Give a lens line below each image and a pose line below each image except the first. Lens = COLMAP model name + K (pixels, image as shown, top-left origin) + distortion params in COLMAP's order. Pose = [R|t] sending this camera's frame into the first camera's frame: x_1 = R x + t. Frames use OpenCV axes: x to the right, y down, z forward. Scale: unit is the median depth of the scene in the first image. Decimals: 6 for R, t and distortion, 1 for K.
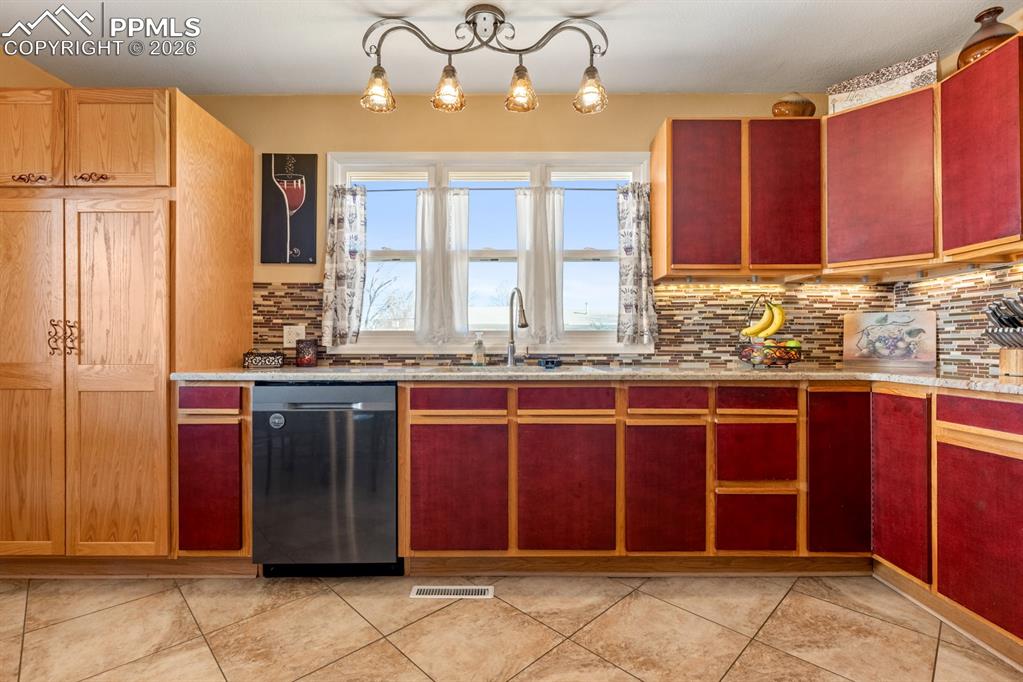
lens RADIAL K [[449.7, 0, 507.8], [0, 449.7, 342.5], [0, 0, 1]] dist [0.004491, -0.000117]
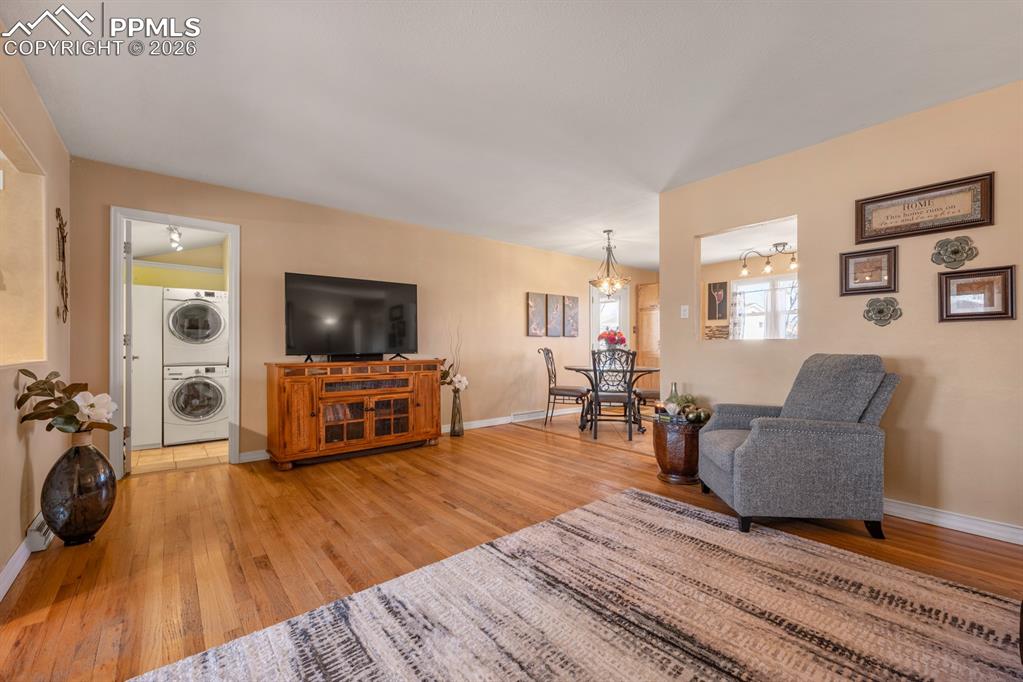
lens RADIAL K [[432.1, 0, 507.4], [0, 432.1, 343.8], [0, 0, 1]] dist [0.002023, 0.000084]
pose [[0.637547, -0.003420, -0.770404, 0.831077], [0.001216, 0.999993, -0.003433, -0.006247], [0.770411, 0.001252, 0.637547, -1.894344]]
